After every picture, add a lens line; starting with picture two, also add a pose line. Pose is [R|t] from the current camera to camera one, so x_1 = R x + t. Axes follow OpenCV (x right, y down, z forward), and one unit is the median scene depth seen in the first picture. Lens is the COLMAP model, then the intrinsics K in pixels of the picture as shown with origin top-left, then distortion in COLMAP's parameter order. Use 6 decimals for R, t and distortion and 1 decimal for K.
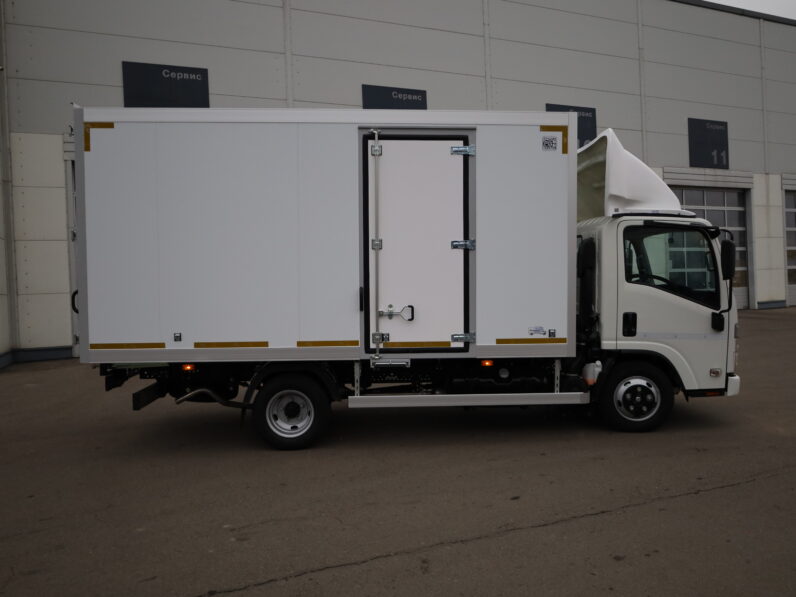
lens RADIAL K [[613.9, 0, 395.9], [0, 613.9, 297.3], [0, 0, 1]] dist [-0.018997, 0.011247]
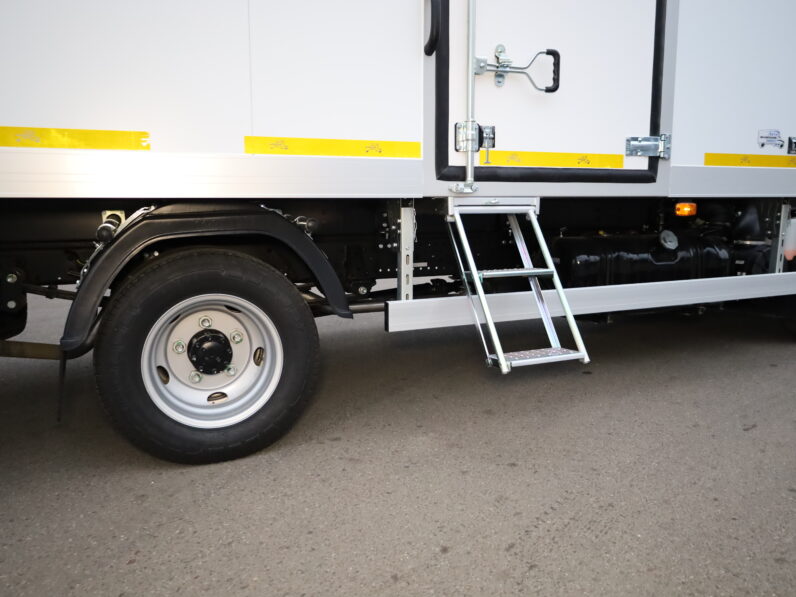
lens RADIAL K [[613.9, 0, 395.9], [0, 613.9, 297.3], [0, 0, 1]] dist [-0.018997, 0.011247]
pose [[0.946738, -0.052397, 0.317713, -0.179796], [0.016246, 0.993188, 0.115386, 0.110947], [-0.321595, -0.104079, 0.941140, 0.621870]]
